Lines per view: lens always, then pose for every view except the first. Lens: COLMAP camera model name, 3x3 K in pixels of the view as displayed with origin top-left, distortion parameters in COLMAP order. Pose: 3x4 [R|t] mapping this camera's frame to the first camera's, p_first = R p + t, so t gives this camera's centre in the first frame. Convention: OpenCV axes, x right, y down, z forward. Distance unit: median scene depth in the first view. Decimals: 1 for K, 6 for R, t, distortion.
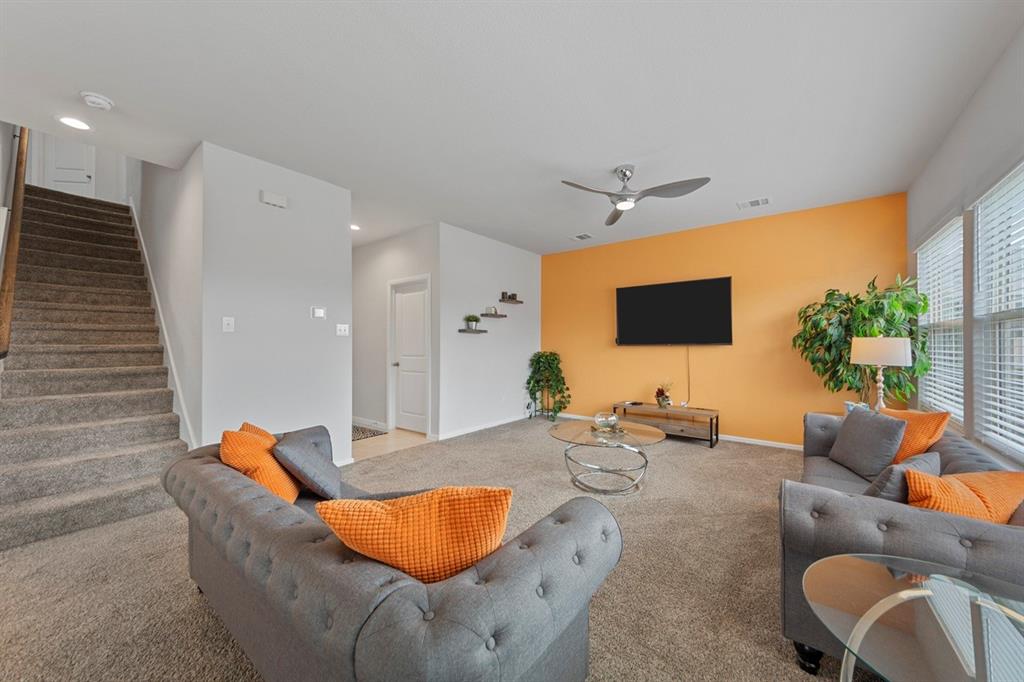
lens RADIAL K [[368.9, 0, 518.6], [0, 368.9, 344.7], [0, 0, 1]] dist [-0.007109, 0.002843]
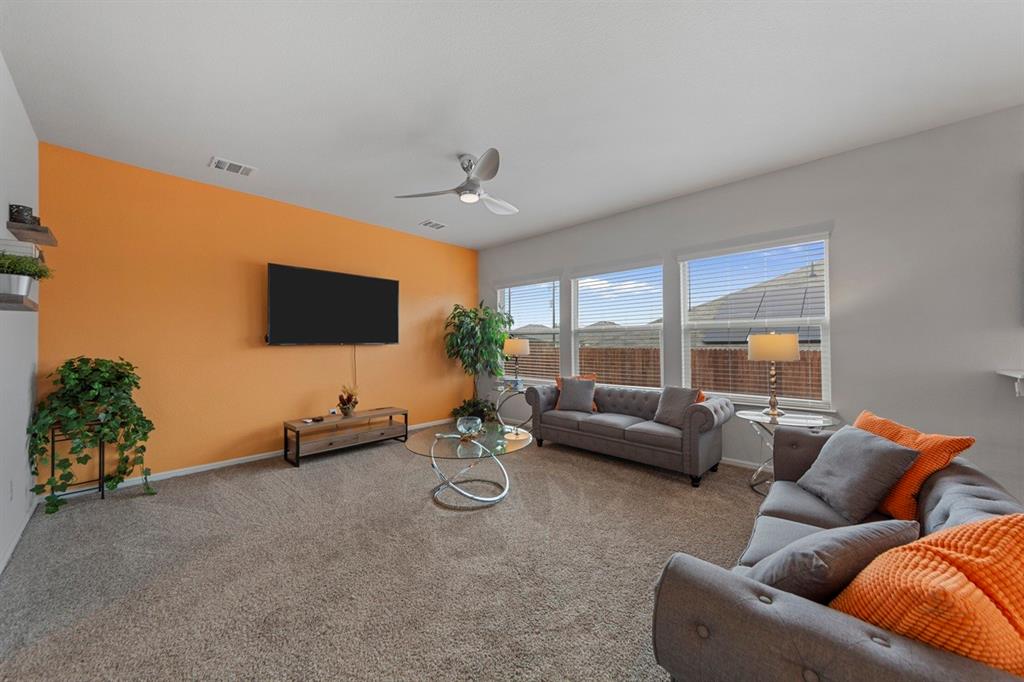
lens RADIAL K [[368.9, 0, 520.7], [0, 368.9, 341.3], [0, 0, 1]] dist [-0.007109, 0.002843]
pose [[0.084860, 0.003269, 0.996388, -0.428472], [0.004534, 0.999983, -0.003667, -0.000028], [-0.996383, 0.004829, 0.084844, 0.516752]]
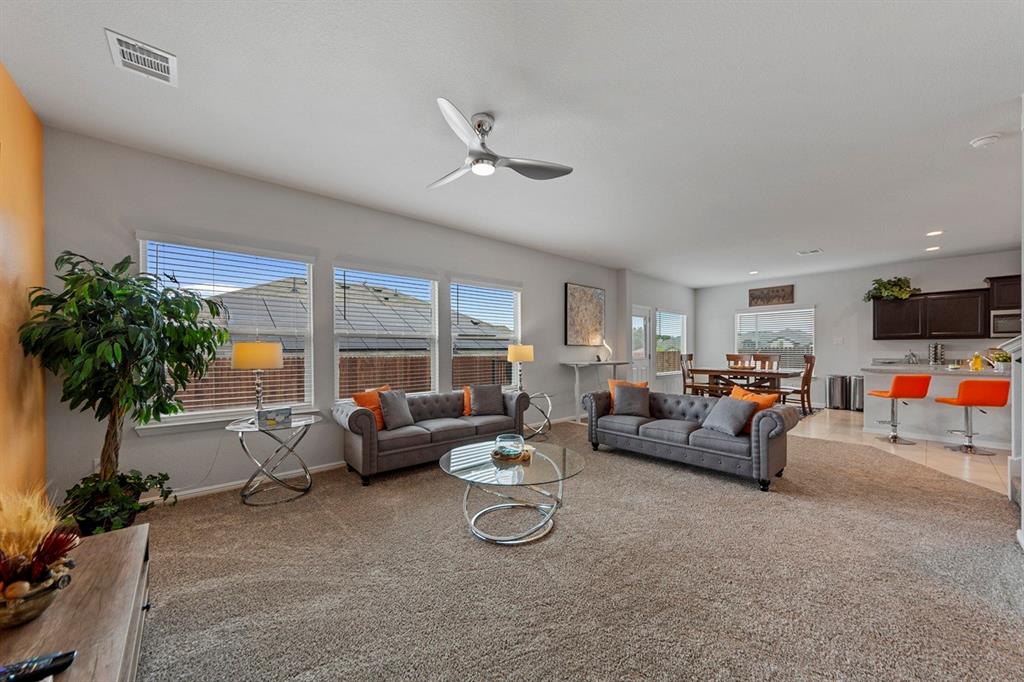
lens RADIAL K [[368.9, 0, 513.1], [0, 368.9, 351.1], [0, 0, 1]] dist [-0.007109, 0.002843]
pose [[-0.981076, -0.001067, 0.193618, 0.057759], [-0.000361, 0.999993, 0.003683, 0.000387], [-0.193620, 0.003543, -0.981070, 1.151349]]
